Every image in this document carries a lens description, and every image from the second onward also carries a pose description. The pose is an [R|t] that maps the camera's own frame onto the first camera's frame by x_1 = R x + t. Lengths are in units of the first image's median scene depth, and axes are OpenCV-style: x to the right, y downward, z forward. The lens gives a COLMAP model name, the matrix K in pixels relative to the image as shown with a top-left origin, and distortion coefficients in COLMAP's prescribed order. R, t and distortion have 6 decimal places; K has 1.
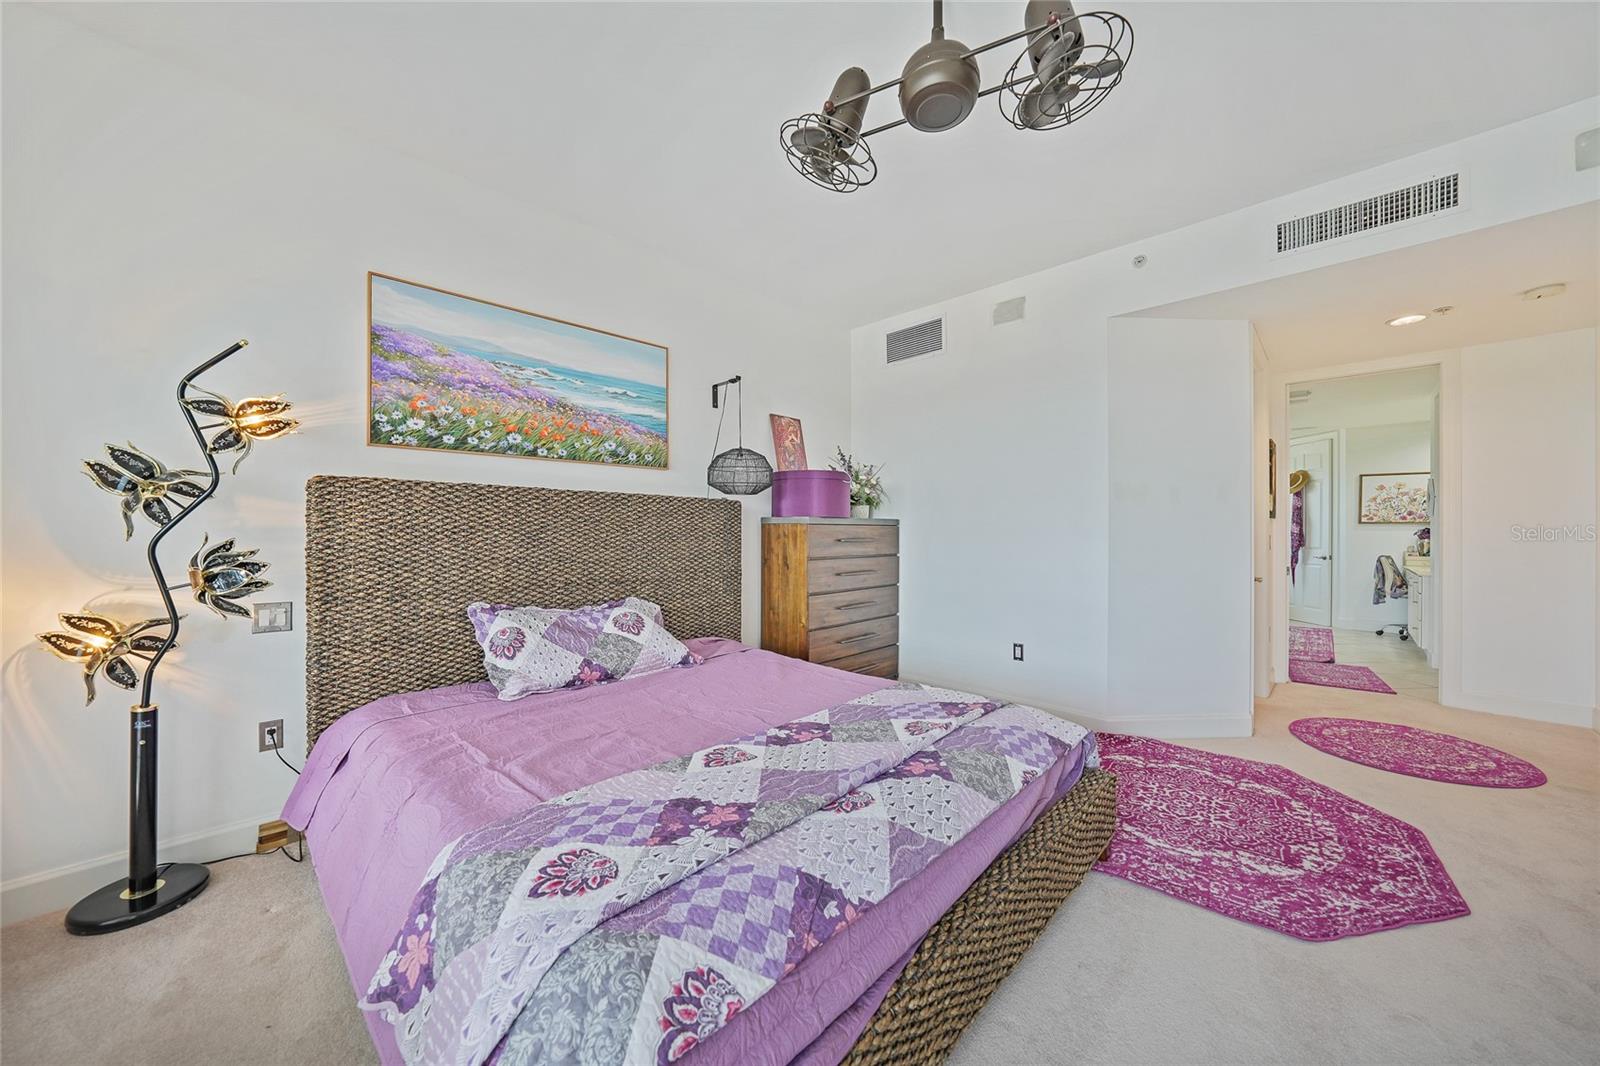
lens RADIAL K [[564.0, 0, 801.8], [0, 564.0, 523.3], [0, 0, 1]] dist [-0.027227, 0.007750]
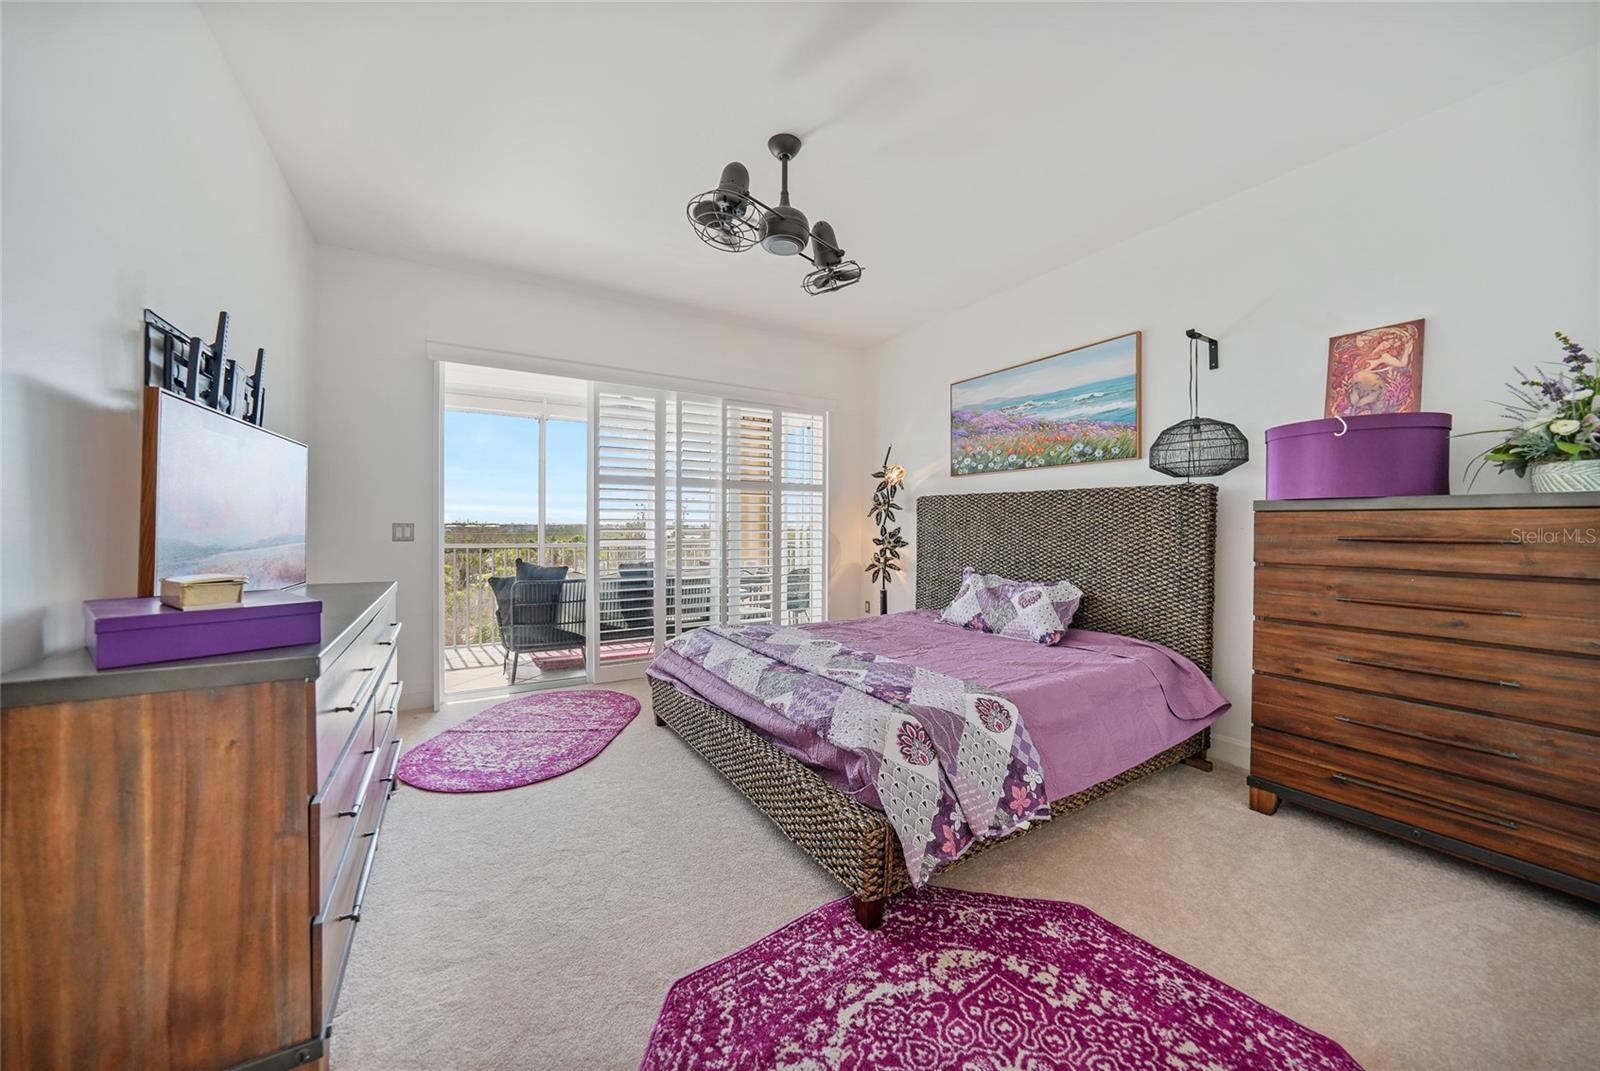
lens RADIAL K [[560.8, 0, 800.0], [0, 560.8, 535.5], [0, 0, 1]] dist [-0.000927, -0.000050]
pose [[-0.247850, 0.016270, -0.968662, 1.034308], [0.008210, 0.999858, 0.014693, 0.020145], [0.968764, -0.004311, -0.247948, 0.855172]]
